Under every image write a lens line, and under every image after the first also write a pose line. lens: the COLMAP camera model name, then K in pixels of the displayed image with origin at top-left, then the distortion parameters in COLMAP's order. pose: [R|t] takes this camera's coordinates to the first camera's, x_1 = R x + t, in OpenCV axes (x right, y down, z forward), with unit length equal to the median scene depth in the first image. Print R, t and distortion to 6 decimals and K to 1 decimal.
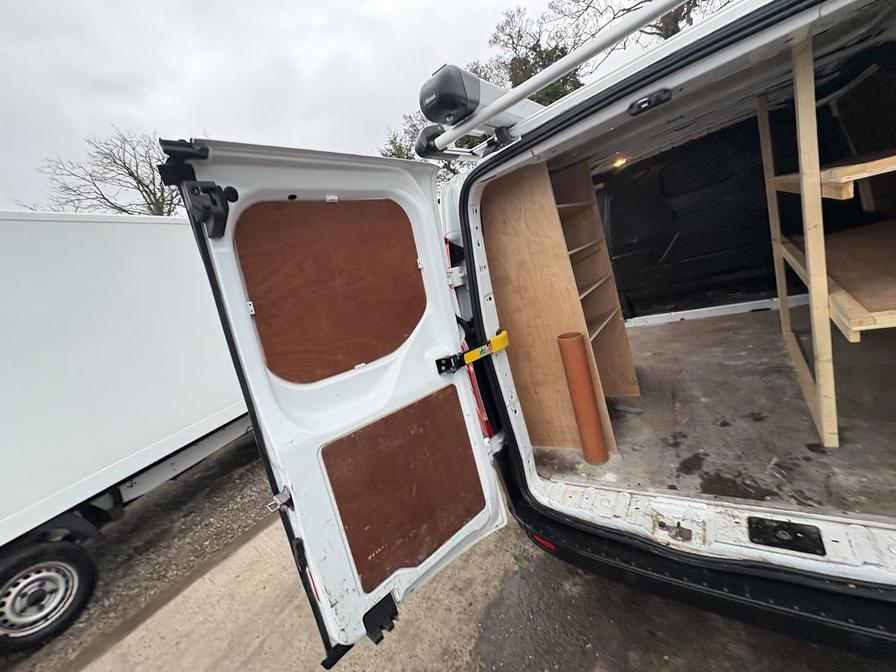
lens RADIAL K [[357.5, 0, 446.6], [0, 357.5, 337.6], [0, 0, 1]] dist [0.003398, 0.000473]
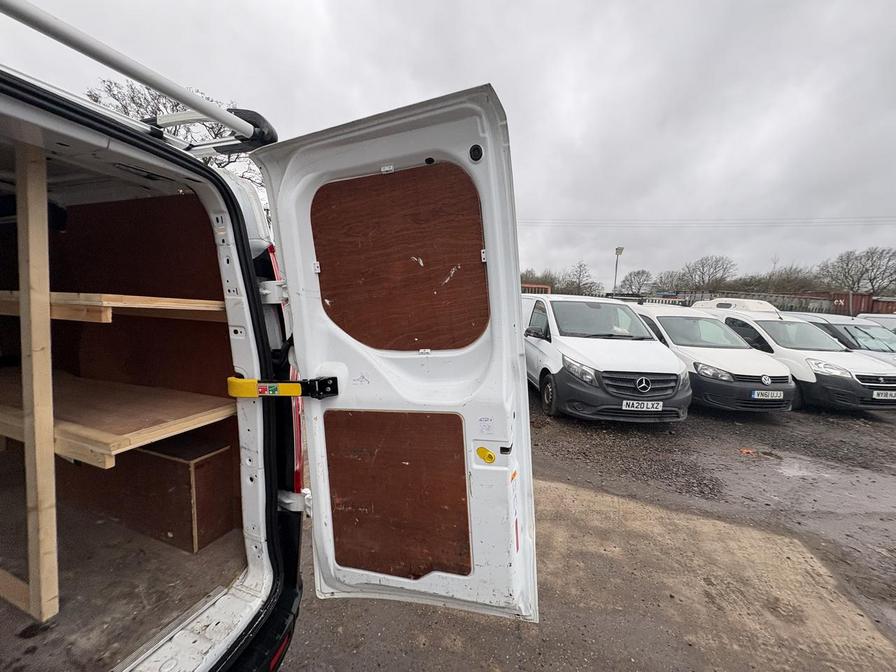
lens RADIAL K [[356.0, 0, 450.1], [0, 356.0, 338.0], [0, 0, 1]] dist [0.000112, 0.000020]
pose [[-0.283118, 0.195931, 0.938858, -0.060603], [0.236766, 0.962891, -0.129549, 0.010422], [-0.929401, 0.185612, -0.319002, 0.253548]]
